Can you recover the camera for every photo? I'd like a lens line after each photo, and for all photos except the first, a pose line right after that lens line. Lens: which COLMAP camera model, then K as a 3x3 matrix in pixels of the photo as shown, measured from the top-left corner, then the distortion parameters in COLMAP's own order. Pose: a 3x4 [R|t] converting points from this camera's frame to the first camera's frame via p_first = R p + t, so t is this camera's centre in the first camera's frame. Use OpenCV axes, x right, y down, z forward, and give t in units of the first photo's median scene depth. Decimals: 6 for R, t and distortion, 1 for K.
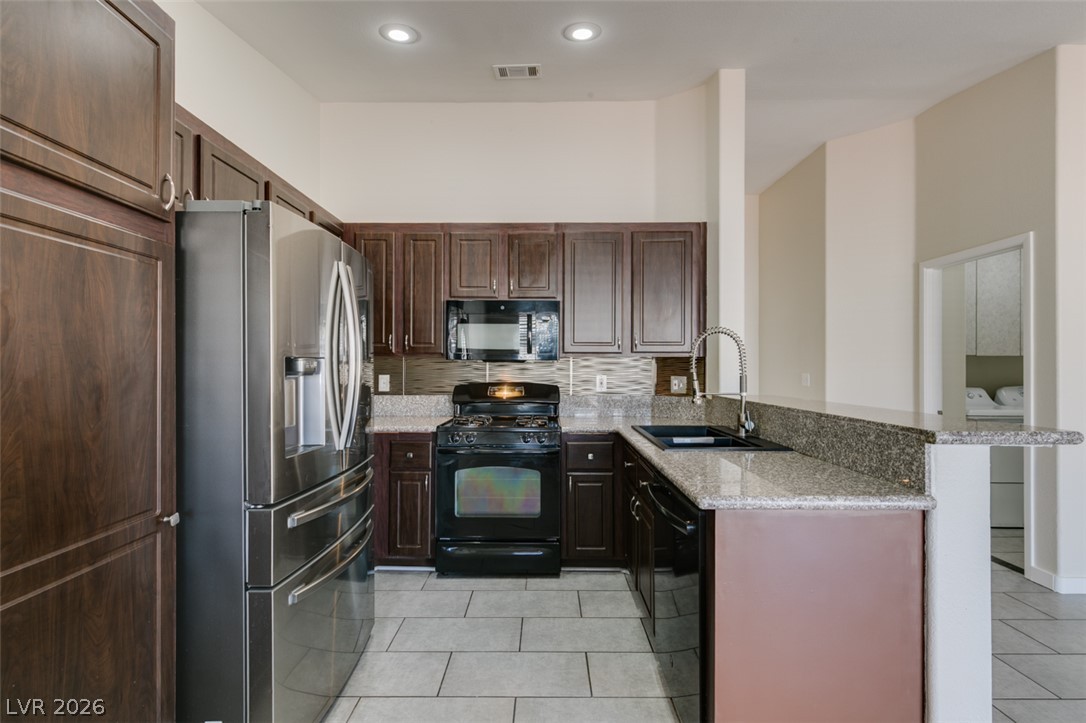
lens RADIAL K [[490.2, 0, 542.3], [0, 490.2, 365.6], [0, 0, 1]] dist [0.002079, -0.000476]
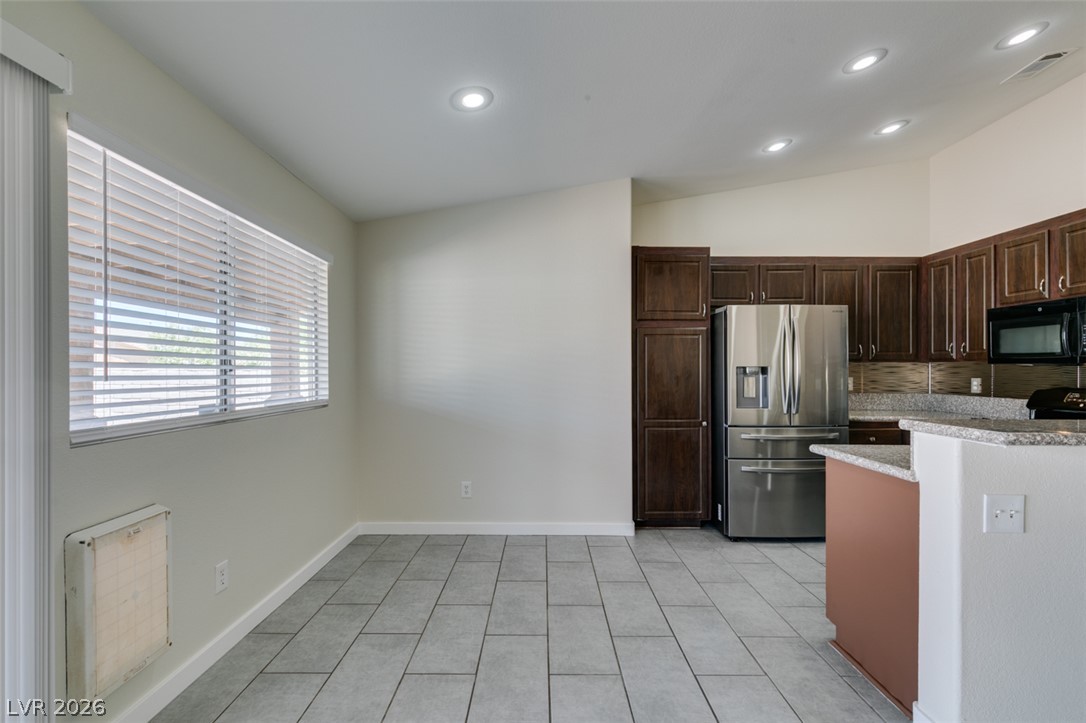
lens RADIAL K [[484.6, 0, 541.7], [0, 484.6, 370.1], [0, 0, 1]] dist [0.001381, -0.000709]
pose [[0.008138, -0.003415, -0.999961, 0.947256], [0.002934, 0.999990, -0.003392, 0.001915], [0.999963, -0.002907, 0.008148, 0.009605]]
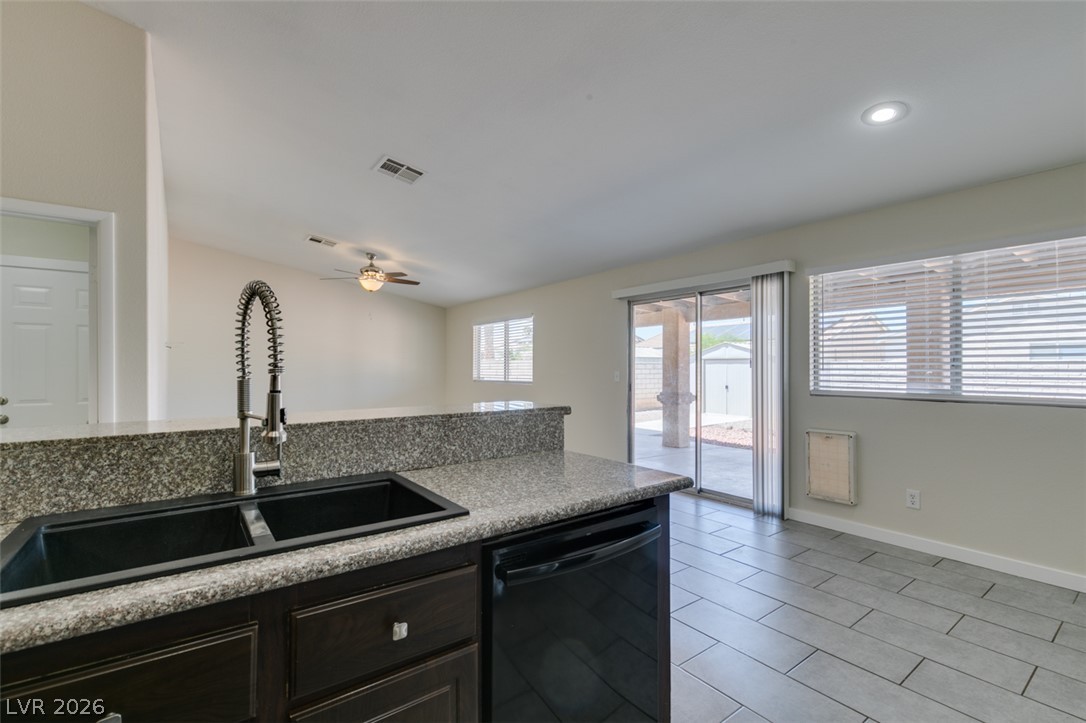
lens RADIAL K [[485.1, 0, 543.9], [0, 485.1, 364.0], [0, 0, 1]] dist [0.004521, -0.001379]
pose [[-0.606336, 0.005622, 0.795189, -0.172456], [-0.002120, 0.999960, -0.008686, 0.005955], [-0.795206, -0.006952, -0.606300, 0.907388]]
